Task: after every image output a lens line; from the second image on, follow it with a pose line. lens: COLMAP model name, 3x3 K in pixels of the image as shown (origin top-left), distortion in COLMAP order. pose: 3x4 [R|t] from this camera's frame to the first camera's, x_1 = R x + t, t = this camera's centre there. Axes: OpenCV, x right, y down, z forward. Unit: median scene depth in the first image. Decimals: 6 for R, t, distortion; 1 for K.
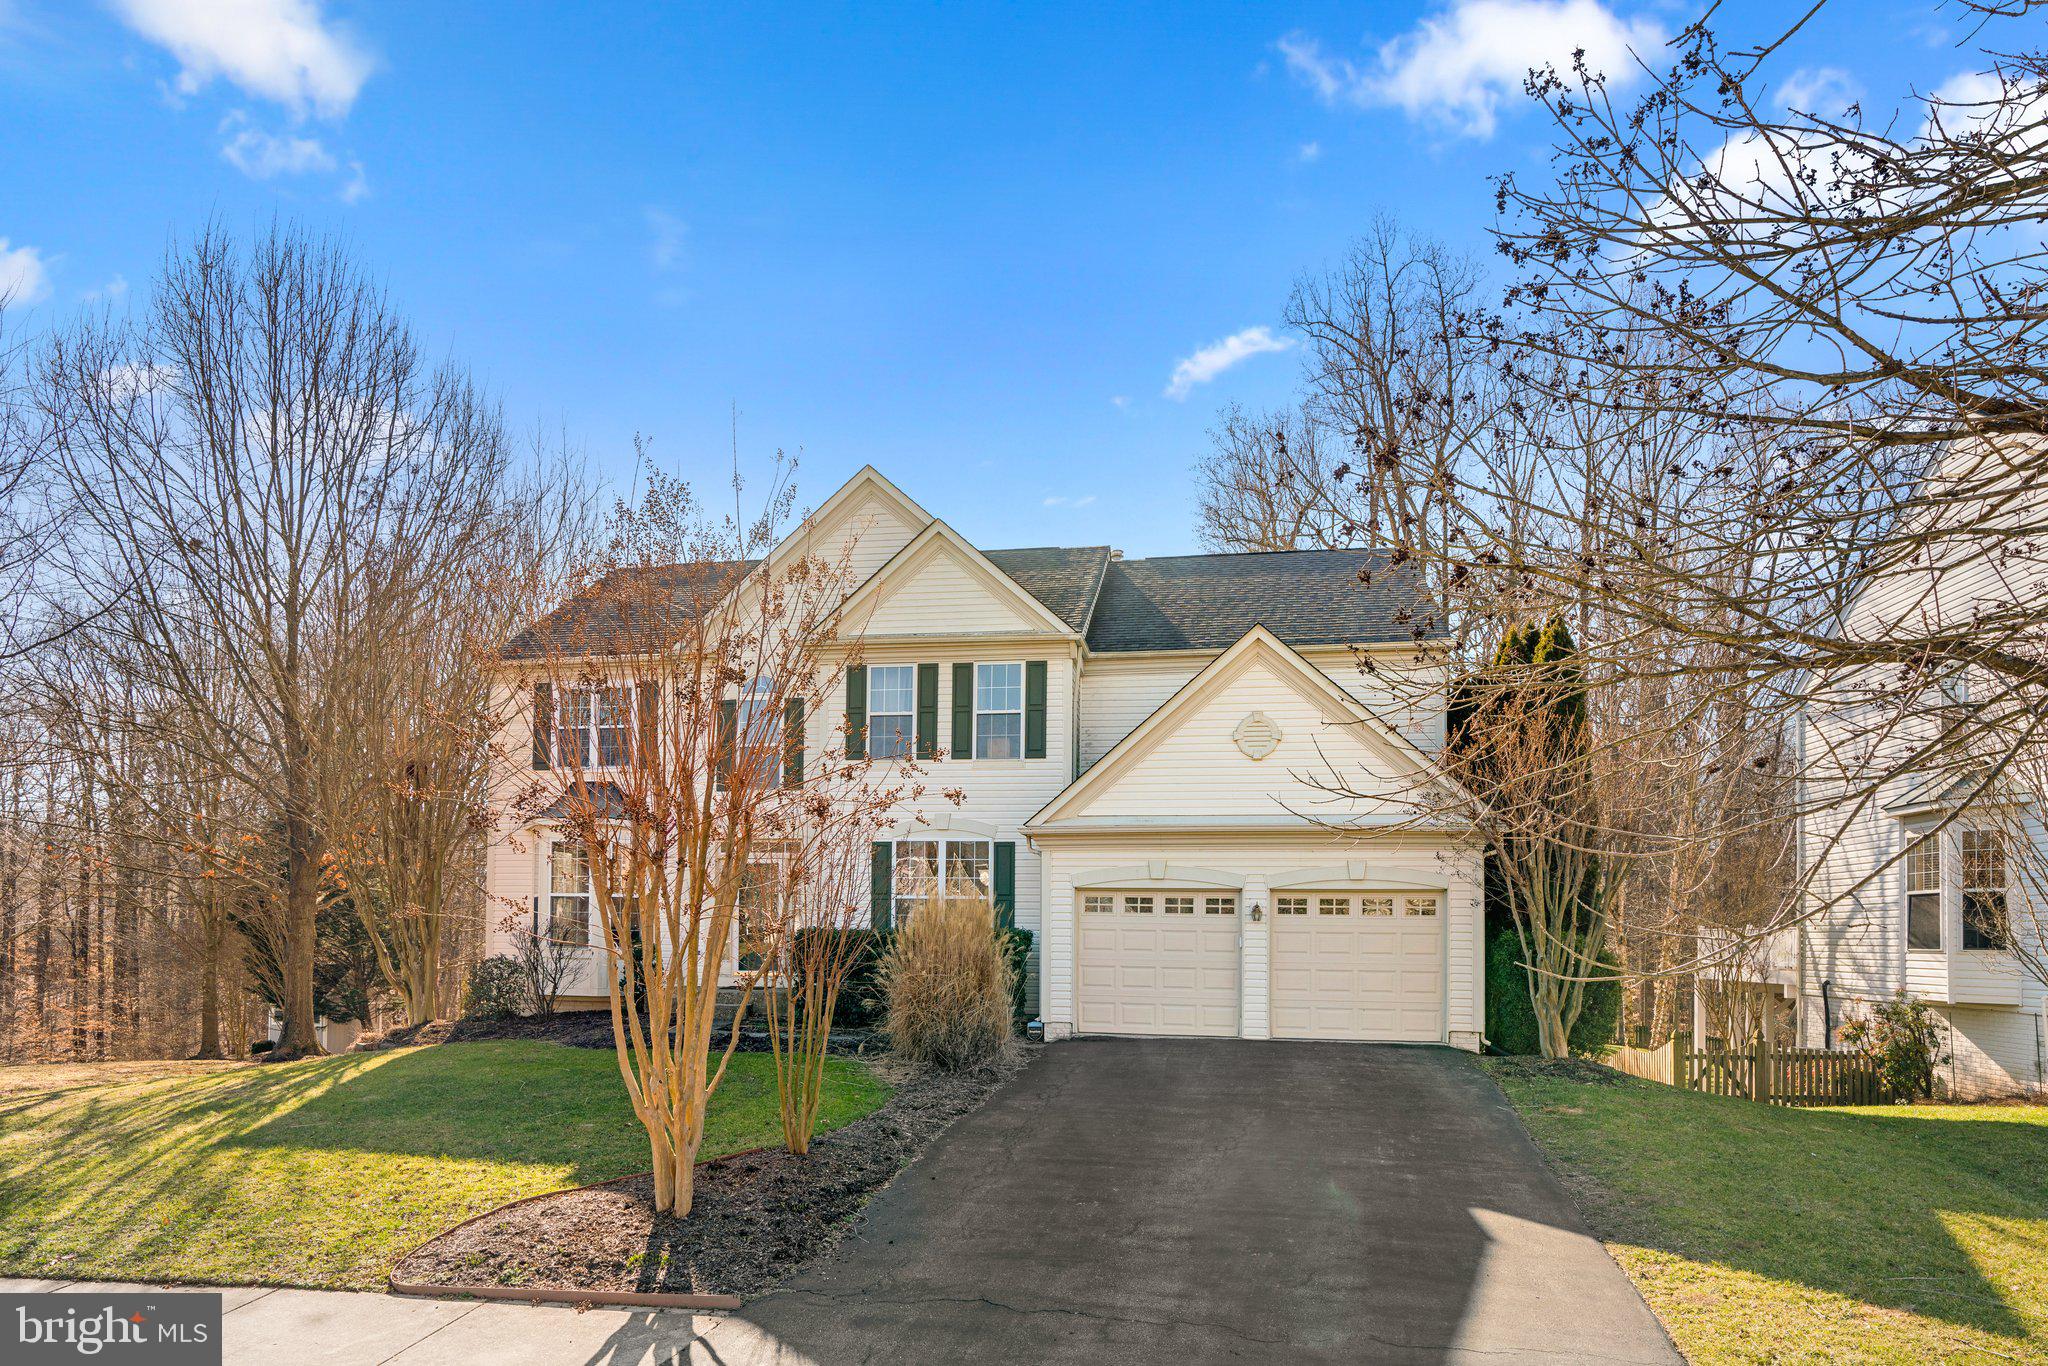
lens RADIAL K [[971.6, 0, 1033.8], [0, 971.6, 898.7], [0, 0, 1]] dist [-0.015583, 0.014599]
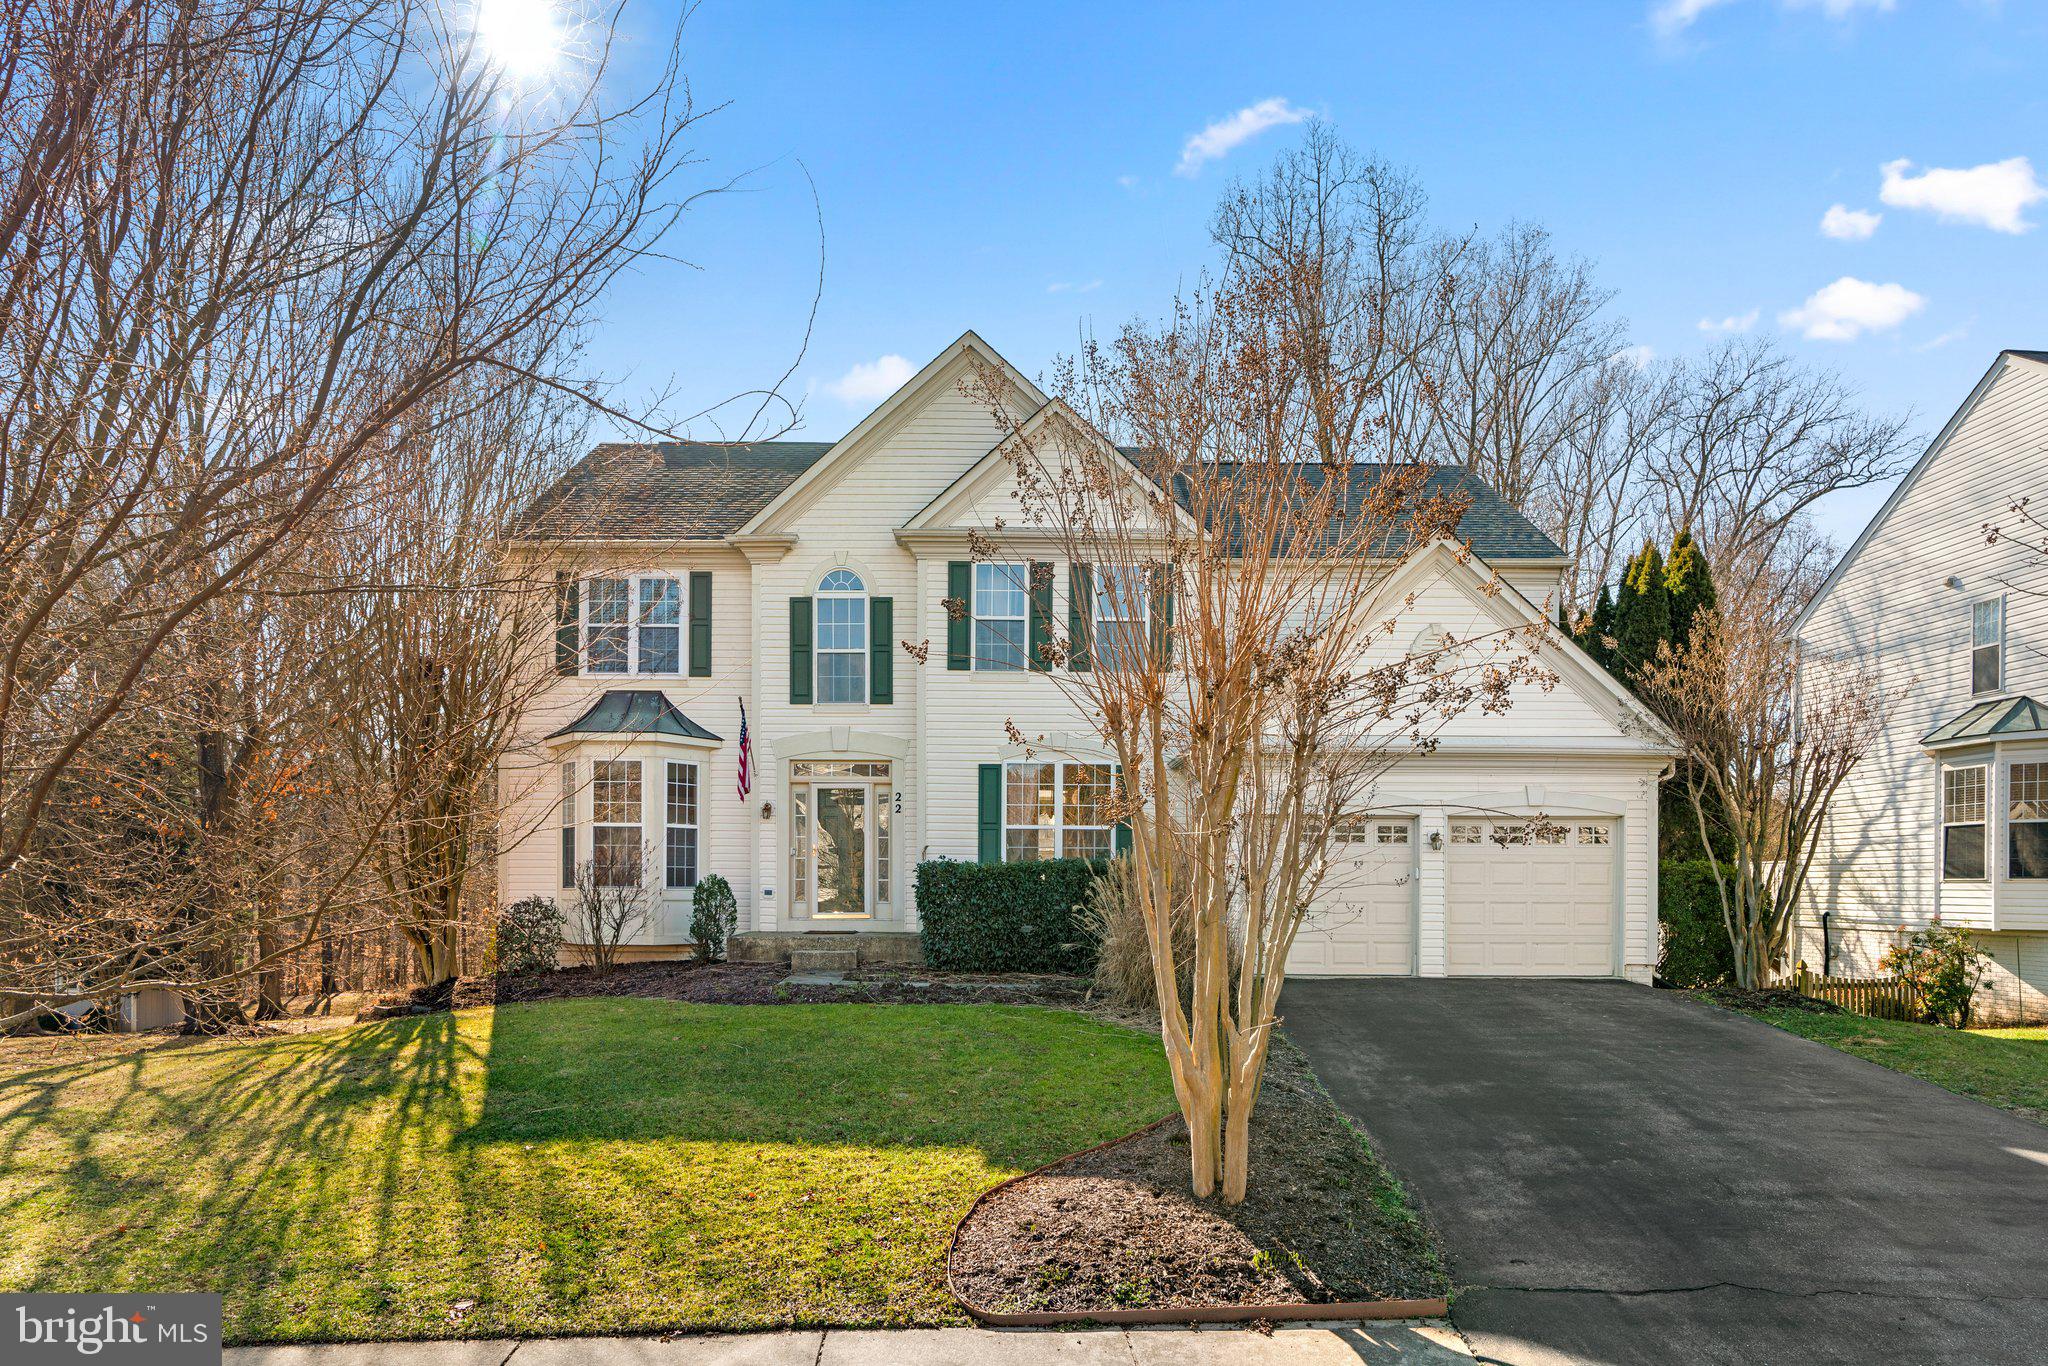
lens RADIAL K [[1017.9, 0, 1016.0], [0, 1017.9, 858.7], [0, 0, 1]] dist [0.002363, 0.000764]
pose [[0.989122, -0.004230, 0.147034, -0.274457], [0.001950, 0.999876, 0.015647, 0.013323], [-0.147082, -0.015190, 0.989008, 0.083561]]
